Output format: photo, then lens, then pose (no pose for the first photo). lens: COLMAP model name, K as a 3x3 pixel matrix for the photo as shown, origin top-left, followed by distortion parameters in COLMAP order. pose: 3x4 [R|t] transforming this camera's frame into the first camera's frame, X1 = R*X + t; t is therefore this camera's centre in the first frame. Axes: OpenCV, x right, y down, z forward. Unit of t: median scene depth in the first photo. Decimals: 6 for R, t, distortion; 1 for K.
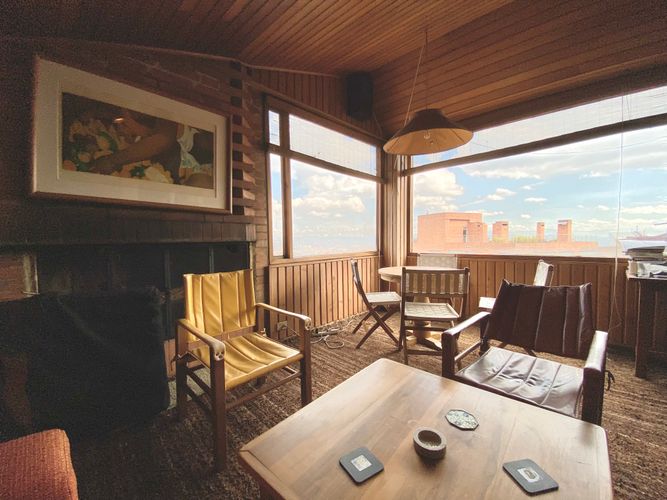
lens RADIAL K [[273.4, 0, 332.0], [0, 273.4, 251.1], [0, 0, 1]] dist [0.008146, -0.014050]
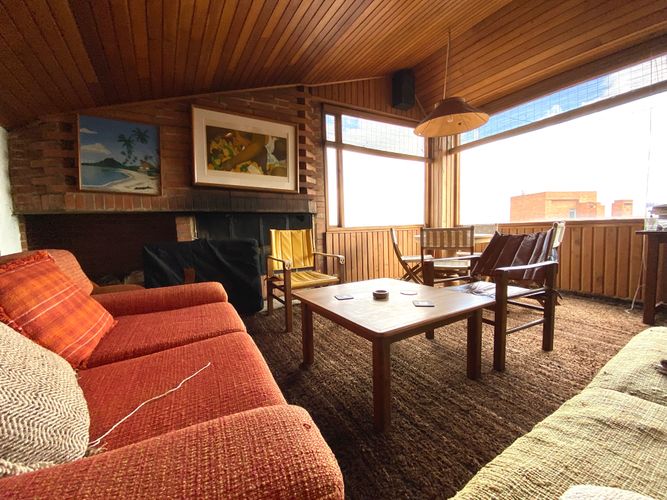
lens RADIAL K [[269.1, 0, 327.0], [0, 269.1, 248.1], [0, 0, 1]] dist [0.026509, -0.020061]
pose [[0.959642, 0.005257, -0.281176, 0.174932], [0.004459, 0.999415, 0.033901, 0.104016], [0.281190, -0.033787, 0.959057, -0.333078]]
